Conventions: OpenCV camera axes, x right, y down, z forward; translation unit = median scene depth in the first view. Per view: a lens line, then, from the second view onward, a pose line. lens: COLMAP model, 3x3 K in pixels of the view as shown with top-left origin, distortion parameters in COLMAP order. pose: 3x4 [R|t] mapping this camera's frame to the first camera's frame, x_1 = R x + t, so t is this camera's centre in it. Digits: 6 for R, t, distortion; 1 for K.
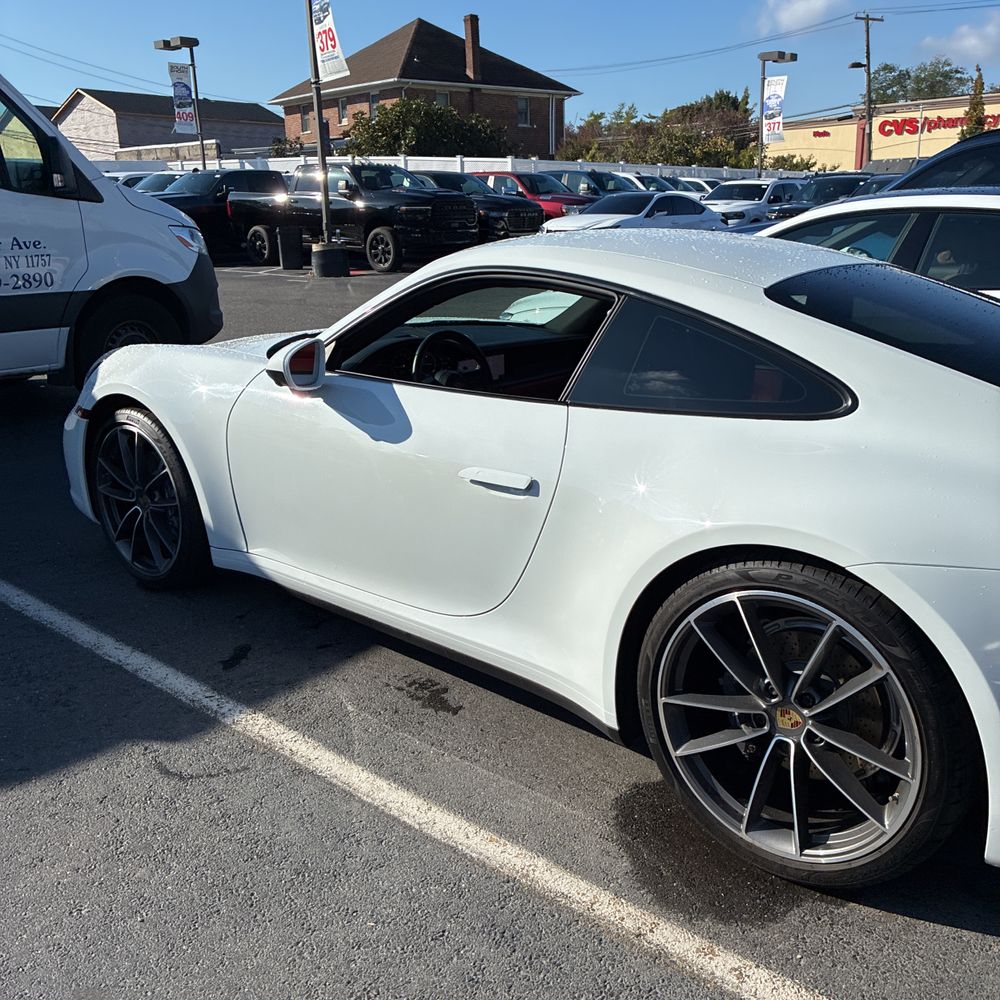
lens RADIAL K [[1032.9, 0, 493.7], [0, 1032.9, 472.6], [0, 0, 1]] dist [0.009568, 0.000000]
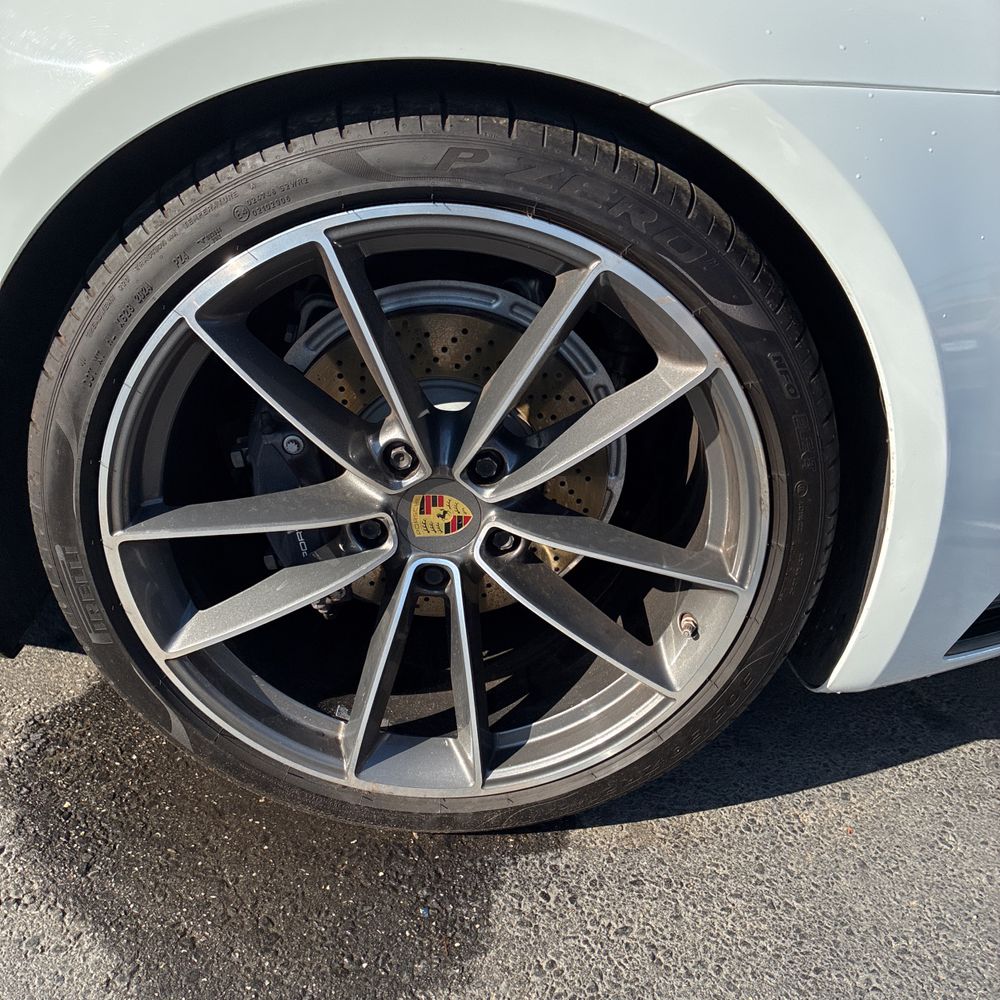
lens RADIAL K [[1032.9, 0, 501.9], [0, 1032.9, 484.0], [0, 0, 1]] dist [0.009568, 0.000000]
pose [[0.743600, -0.211791, 0.634195, 0.024302], [0.038664, 0.960540, 0.275441, 0.081572], [-0.667506, -0.180297, 0.722447, 0.512475]]
